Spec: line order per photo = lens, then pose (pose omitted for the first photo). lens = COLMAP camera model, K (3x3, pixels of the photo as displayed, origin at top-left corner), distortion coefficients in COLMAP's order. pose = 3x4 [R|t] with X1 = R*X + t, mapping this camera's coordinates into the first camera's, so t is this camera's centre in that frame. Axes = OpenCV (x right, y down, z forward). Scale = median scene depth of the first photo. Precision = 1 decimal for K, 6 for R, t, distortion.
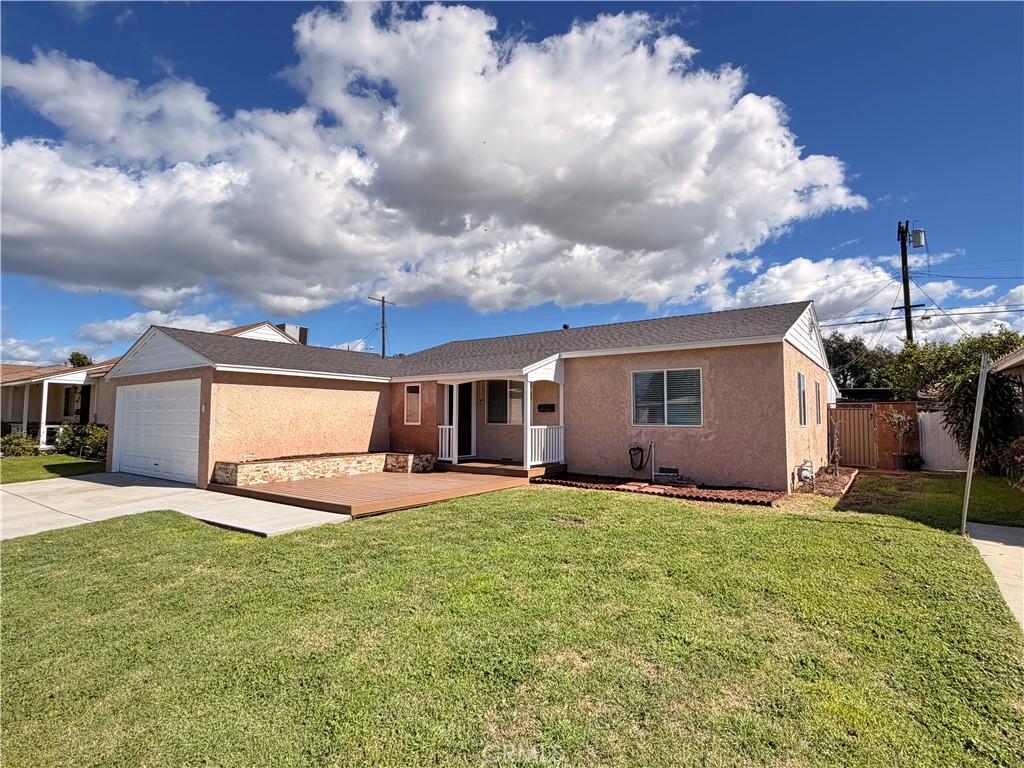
lens RADIAL K [[515.1, 0, 509.9], [0, 515.1, 385.0], [0, 0, 1]] dist [-0.011757, -0.000174]
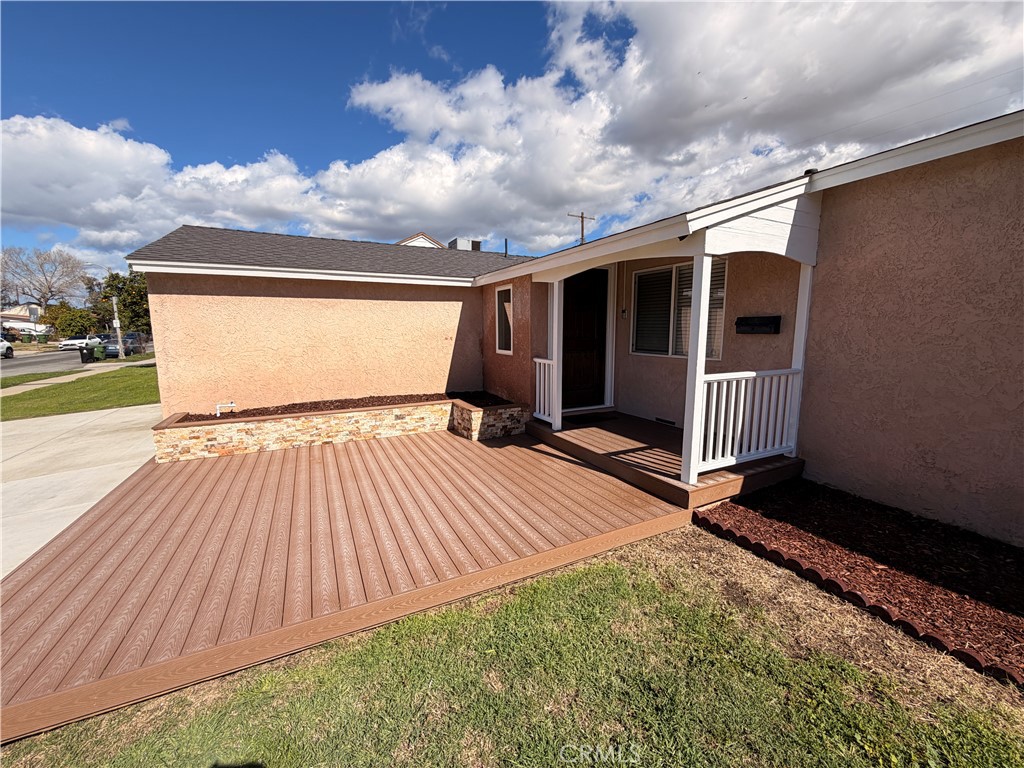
lens RADIAL K [[406.7, 0, 511.9], [0, 406.7, 383.3], [0, 0, 1]] dist [-0.000188, 0.000117]
pose [[0.888491, 0.054740, -0.455617, 0.046902], [0.035757, 0.981583, 0.187661, 0.022057], [0.457498, -0.183027, 0.870171, 0.625600]]
